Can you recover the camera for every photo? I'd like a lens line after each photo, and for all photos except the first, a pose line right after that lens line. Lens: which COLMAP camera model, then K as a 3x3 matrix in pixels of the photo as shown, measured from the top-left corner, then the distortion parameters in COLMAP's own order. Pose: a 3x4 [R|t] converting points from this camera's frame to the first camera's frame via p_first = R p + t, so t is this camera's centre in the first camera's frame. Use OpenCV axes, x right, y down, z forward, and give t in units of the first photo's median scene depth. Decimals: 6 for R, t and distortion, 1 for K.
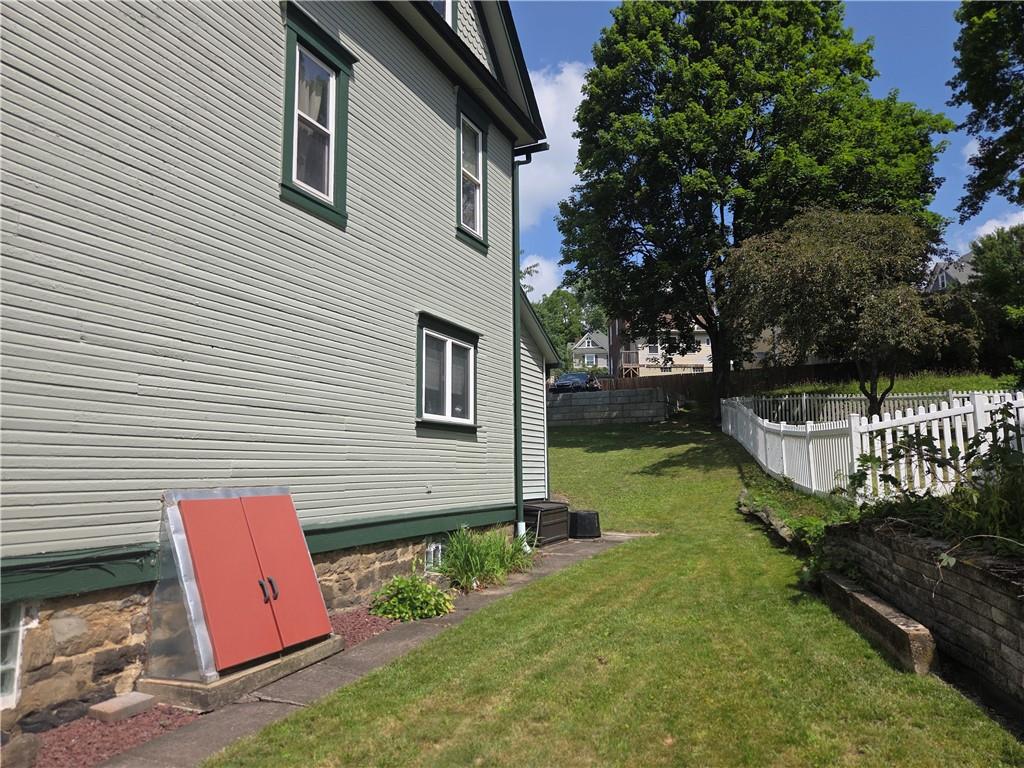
lens RADIAL K [[681.5, 0, 514.0], [0, 681.5, 383.1], [0, 0, 1]] dist [0.047825, -0.039976]
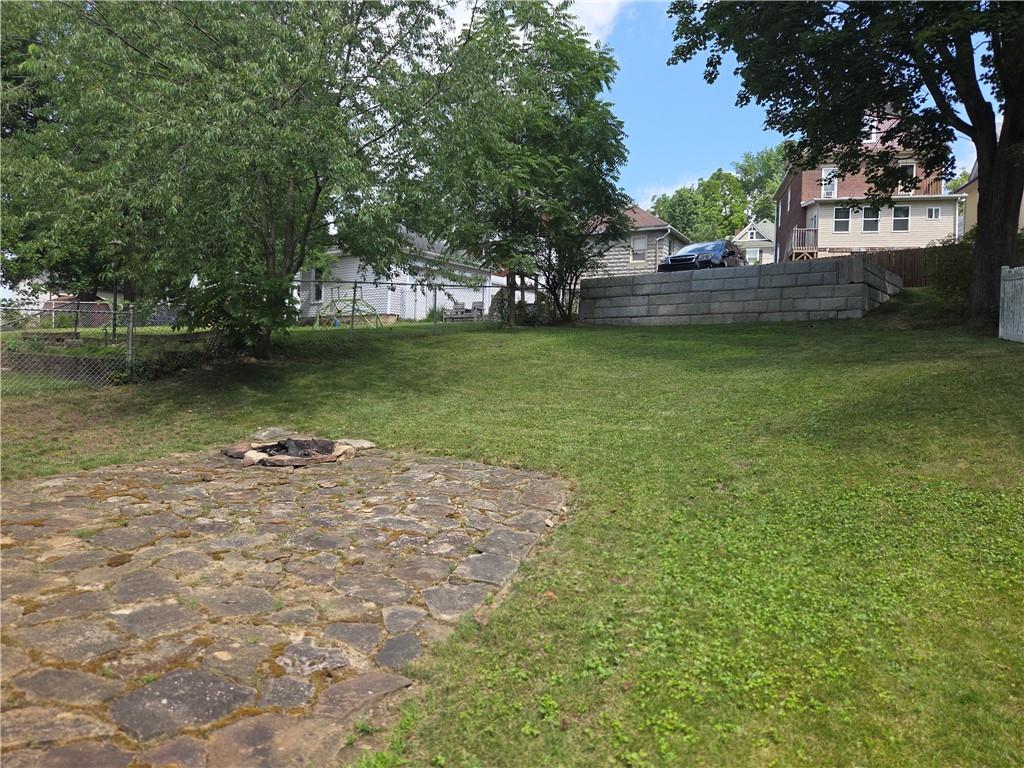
lens RADIAL K [[681.5, 0, 517.3], [0, 681.5, 368.7], [0, 0, 1]] dist [0.047825, -0.039976]
pose [[0.974256, 0.045837, -0.220734, 0.075171], [-0.021109, 0.993358, 0.113109, 0.037872], [0.224453, -0.105538, 0.968753, 0.398049]]
